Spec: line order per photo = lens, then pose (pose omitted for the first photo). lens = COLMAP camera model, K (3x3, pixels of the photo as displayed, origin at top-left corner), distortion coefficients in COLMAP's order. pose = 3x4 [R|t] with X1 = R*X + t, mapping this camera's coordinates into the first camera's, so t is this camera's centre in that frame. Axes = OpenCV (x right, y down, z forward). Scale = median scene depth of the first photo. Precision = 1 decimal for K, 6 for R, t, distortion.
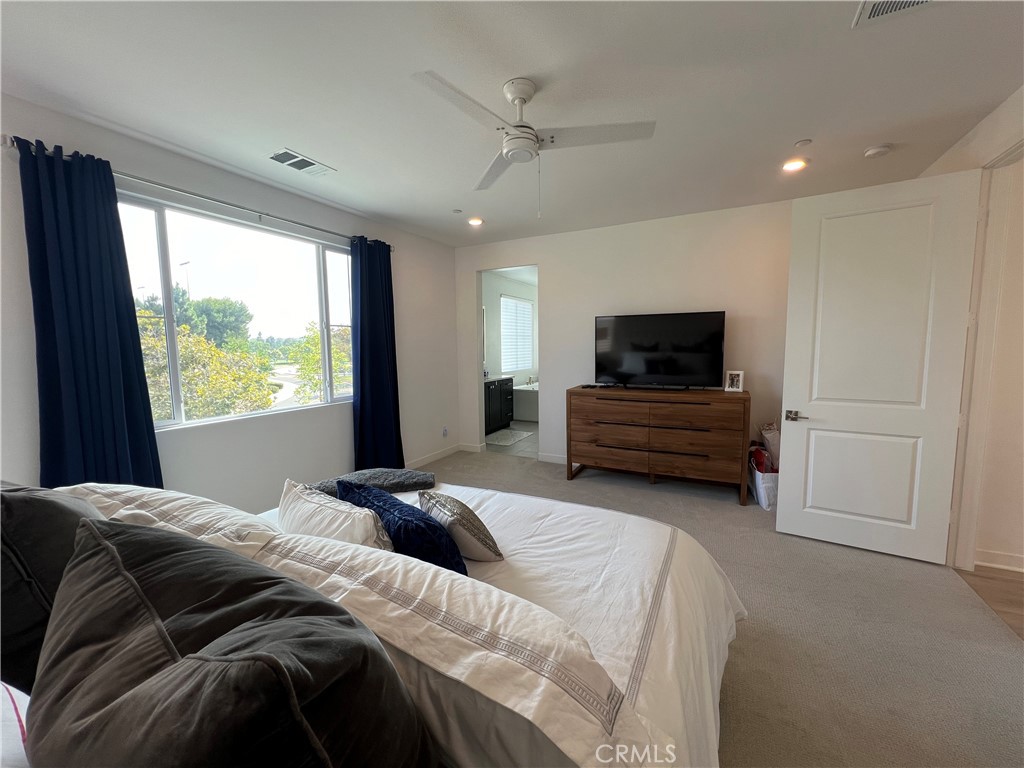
lens RADIAL K [[381.7, 0, 512.0], [0, 381.7, 384.0], [0, 0, 1]] dist [0.007507, -0.000009]
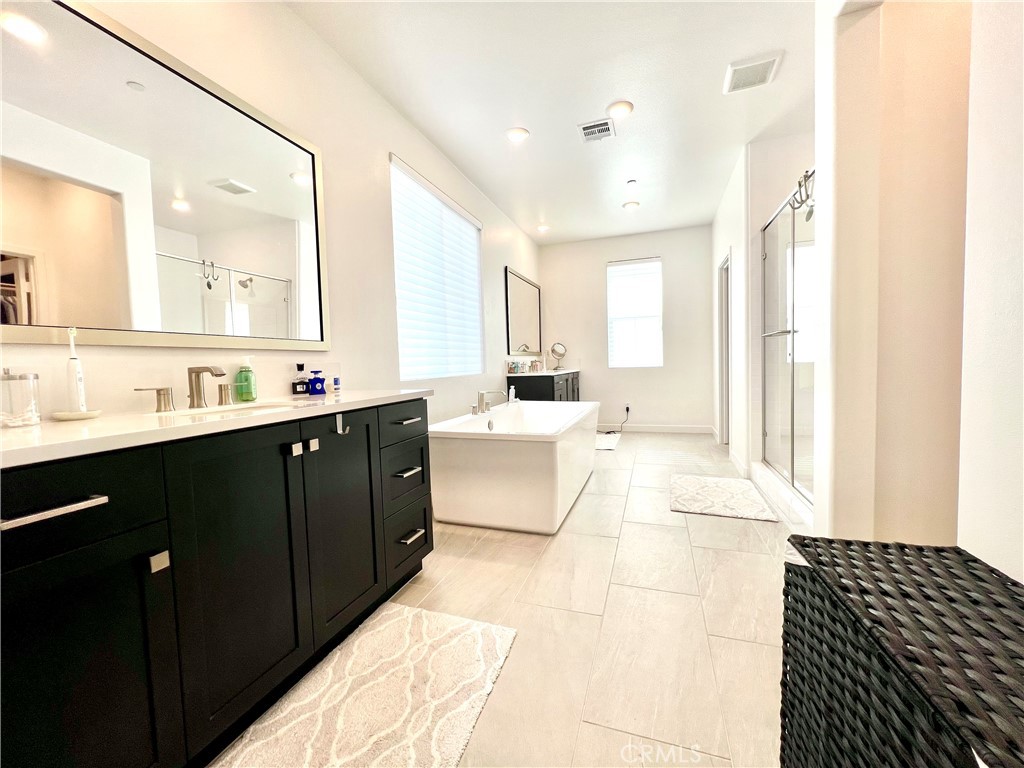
lens RADIAL K [[381.7, 0, 512.0], [0, 381.7, 384.0], [0, 0, 1]] dist [0.007507, -0.000009]
pose [[0.986473, -0.030010, 0.161155, 0.035465], [0.037609, 0.998310, -0.044308, -0.019471], [-0.159553, 0.049769, 0.985934, 1.319041]]
